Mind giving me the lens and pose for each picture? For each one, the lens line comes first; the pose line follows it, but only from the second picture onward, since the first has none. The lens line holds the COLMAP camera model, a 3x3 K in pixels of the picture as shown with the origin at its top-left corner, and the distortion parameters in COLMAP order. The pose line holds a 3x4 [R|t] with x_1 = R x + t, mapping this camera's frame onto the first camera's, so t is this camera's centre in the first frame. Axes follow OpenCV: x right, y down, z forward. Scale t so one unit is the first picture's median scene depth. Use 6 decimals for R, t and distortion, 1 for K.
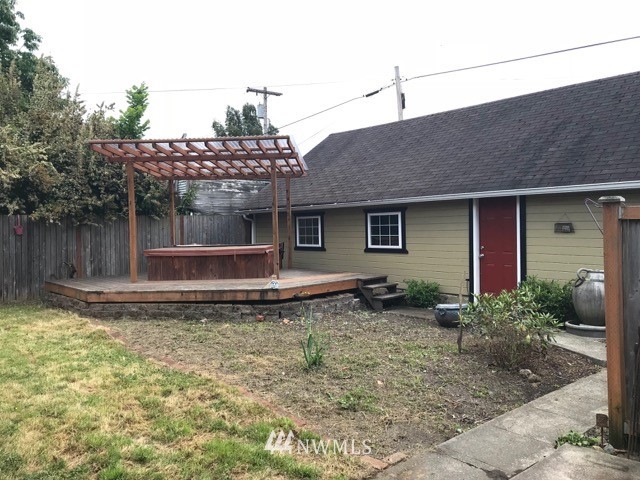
lens RADIAL K [[525.1, 0, 317.0], [0, 525.1, 237.6], [0, 0, 1]] dist [0.081892, -0.092270]
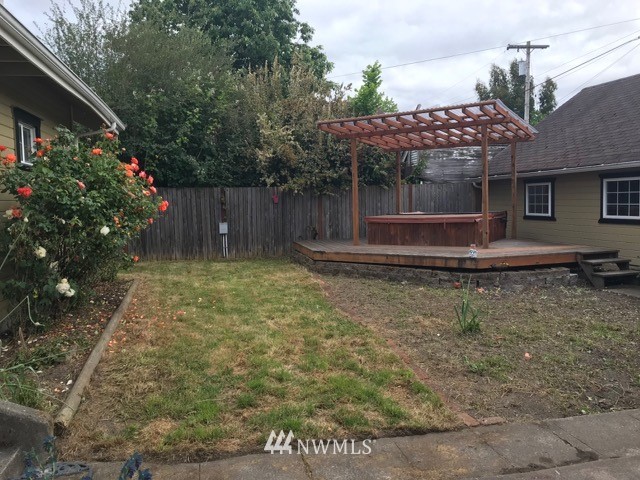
lens RADIAL K [[525.1, 0, 317.0], [0, 525.1, 237.6], [0, 0, 1]] dist [0.081892, -0.092270]
pose [[0.874824, 0.034352, -0.483221, 0.114827], [-0.004556, 0.998022, 0.062700, -0.001718], [0.484419, -0.052650, 0.873250, -0.017658]]
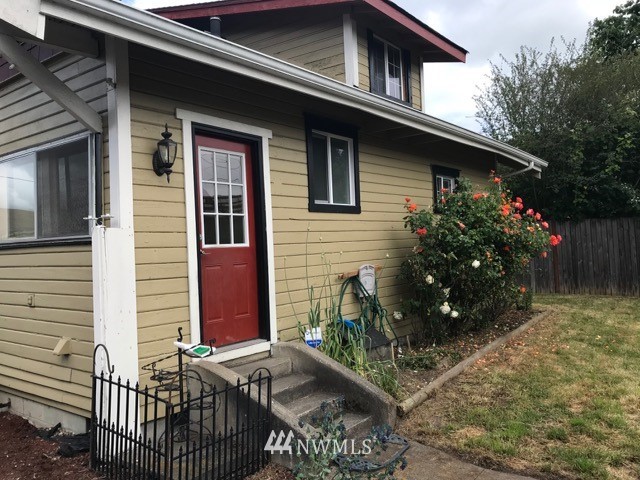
lens RADIAL K [[525.1, 0, 317.0], [0, 525.1, 237.6], [0, 0, 1]] dist [0.081892, -0.092270]
pose [[0.204723, -0.003346, -0.978814, 0.238550], [0.018220, 0.999834, 0.000393, -0.008512], [0.978650, -0.017914, 0.204750, 0.031506]]
